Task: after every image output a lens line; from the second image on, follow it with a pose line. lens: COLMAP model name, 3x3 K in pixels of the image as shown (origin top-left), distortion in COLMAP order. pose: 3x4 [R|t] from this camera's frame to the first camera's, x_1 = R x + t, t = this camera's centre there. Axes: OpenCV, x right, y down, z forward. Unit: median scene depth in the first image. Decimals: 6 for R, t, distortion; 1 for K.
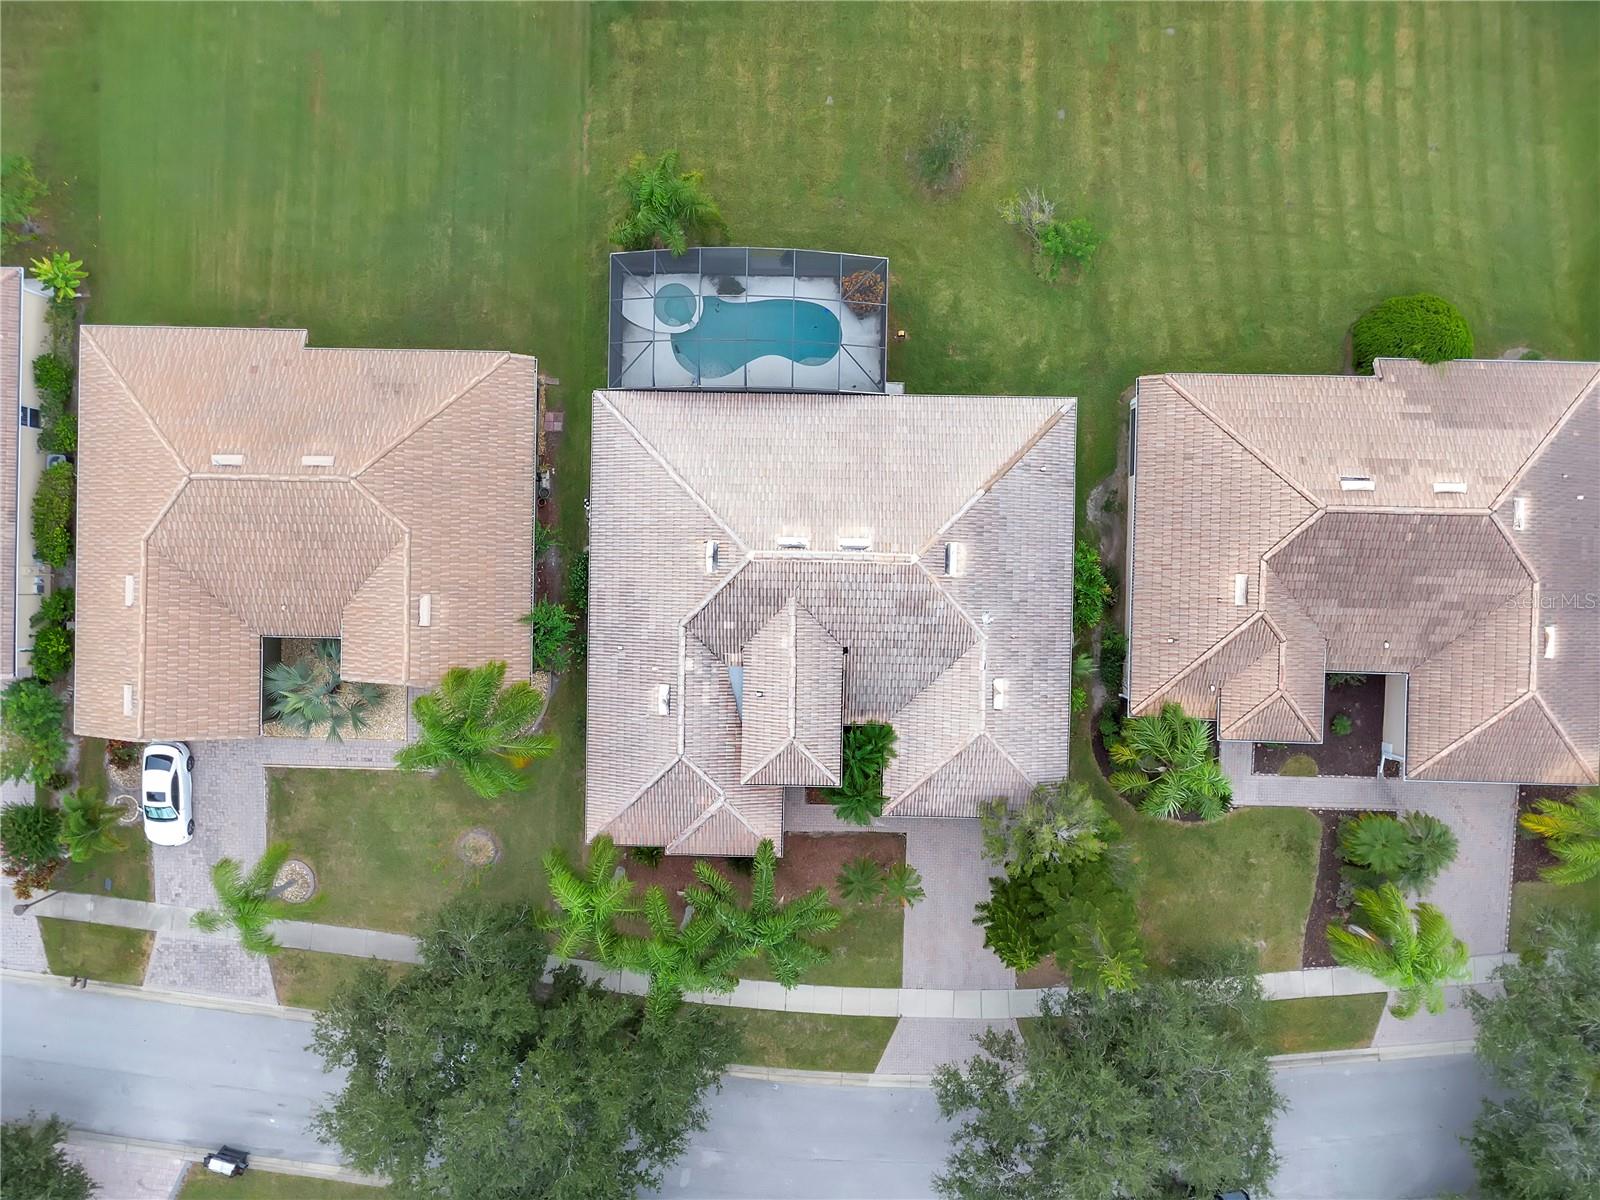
lens RADIAL K [[1143.5, 0, 796.7], [0, 1143.5, 600.8], [0, 0, 1]] dist [0.001011, 0.002315]
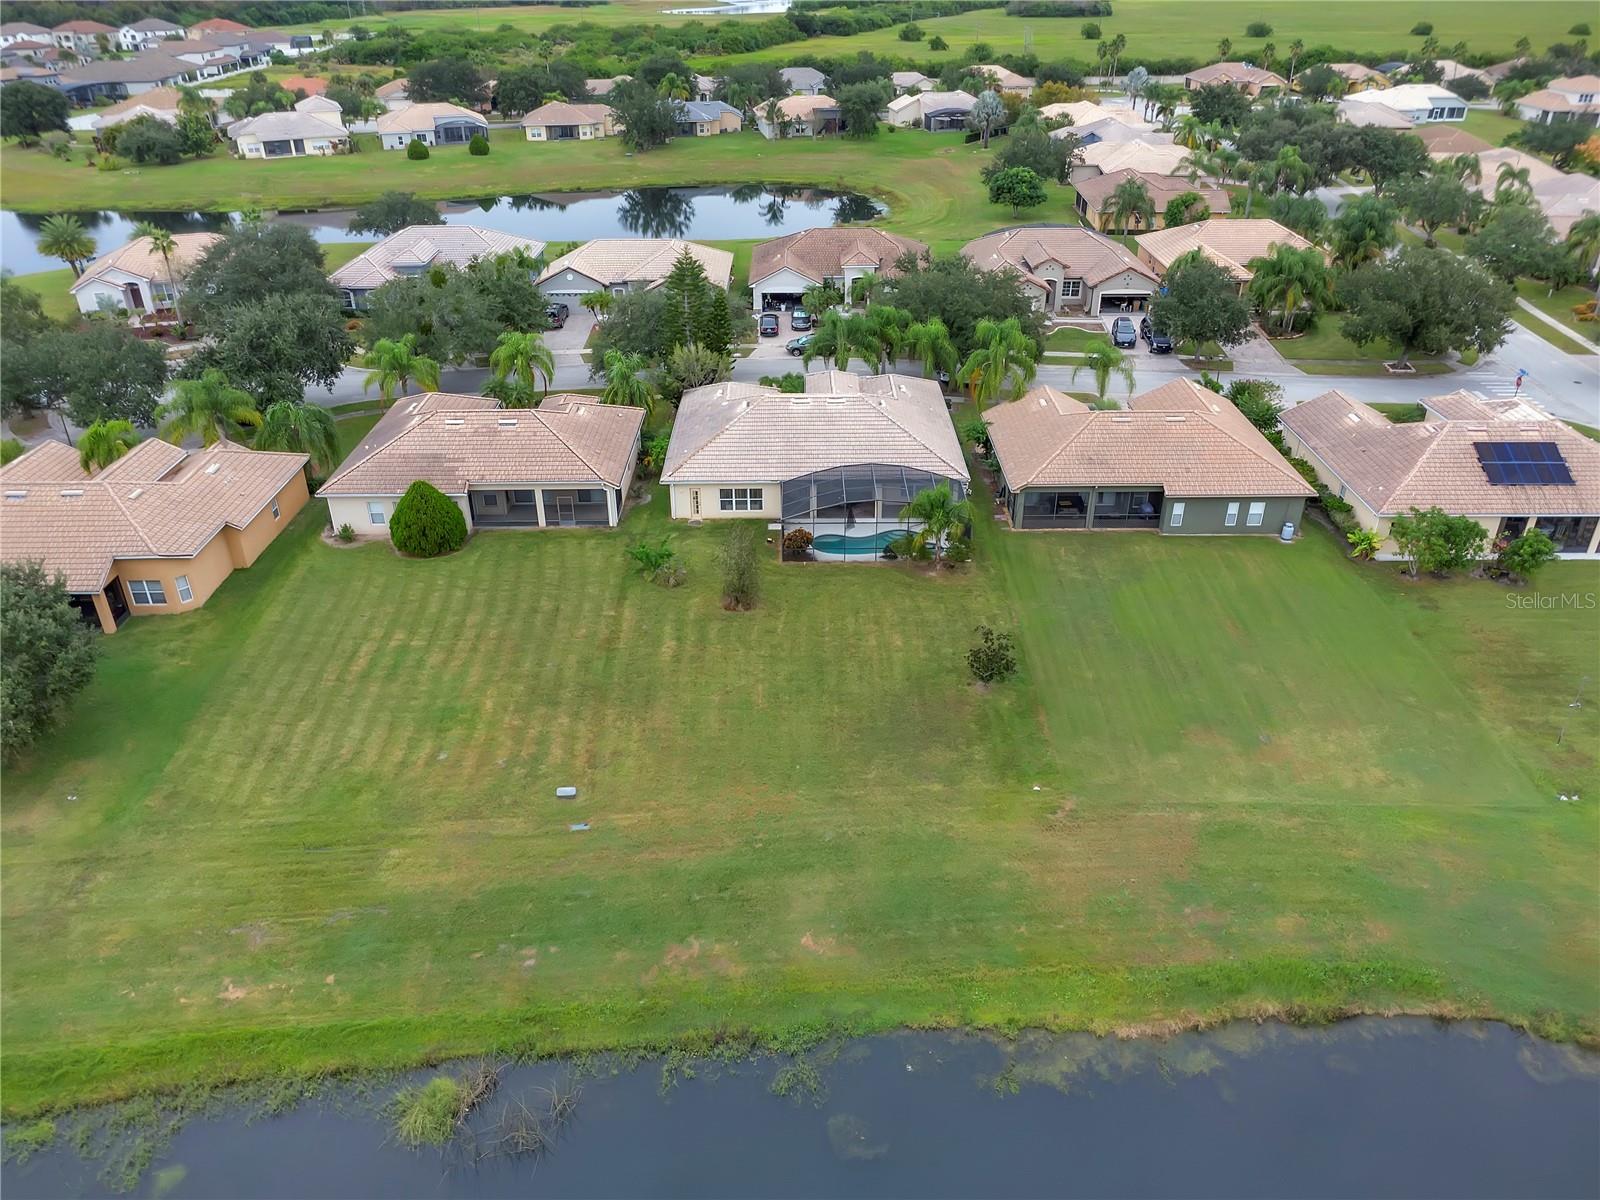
lens RADIAL K [[1146.5, 0, 800.0], [0, 1146.5, 600.0], [0, 0, 1]] dist [0.019071, -0.026010]
pose [[-0.999419, 0.032135, -0.011325, 0.071062], [-0.026017, -0.505125, 0.862654, -1.526690], [0.022001, 0.862448, 0.505667, 0.328449]]
